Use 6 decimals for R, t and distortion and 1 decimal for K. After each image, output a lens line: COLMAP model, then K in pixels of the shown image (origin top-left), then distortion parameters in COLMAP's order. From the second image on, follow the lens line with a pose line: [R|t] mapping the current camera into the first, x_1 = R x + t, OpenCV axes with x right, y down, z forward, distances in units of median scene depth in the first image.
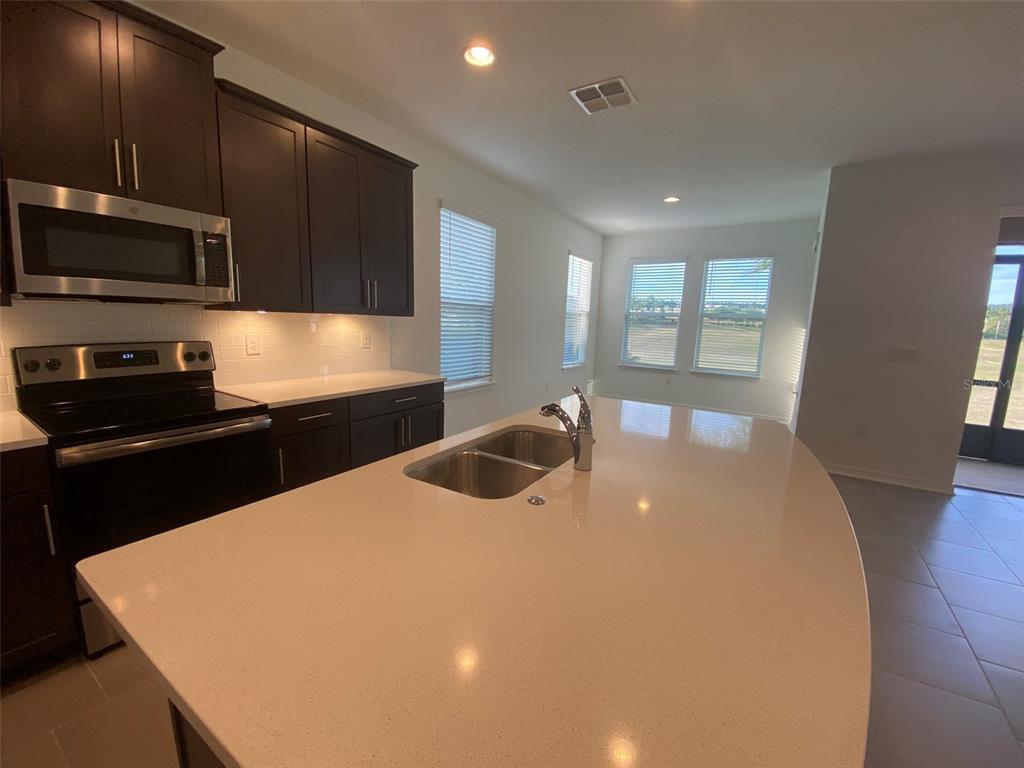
lens RADIAL K [[421.3, 0, 509.8], [0, 421.3, 386.3], [0, 0, 1]] dist [0.023130, -0.023472]
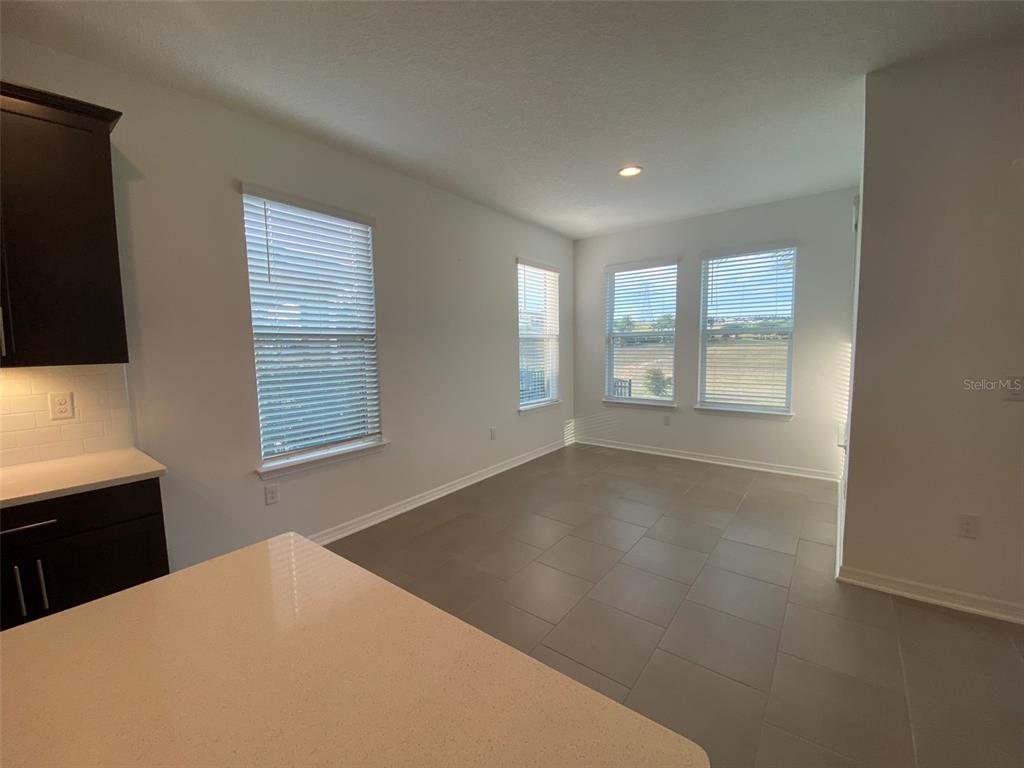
lens RADIAL K [[413.1, 0, 512.0], [0, 413.1, 384.0], [0, 0, 1]] dist [0.012345, -0.021959]
pose [[0.994577, -0.041759, -0.095249, 0.241155], [0.035525, 0.997171, -0.066236, -0.053506], [0.097746, 0.062493, 0.993247, 0.328087]]
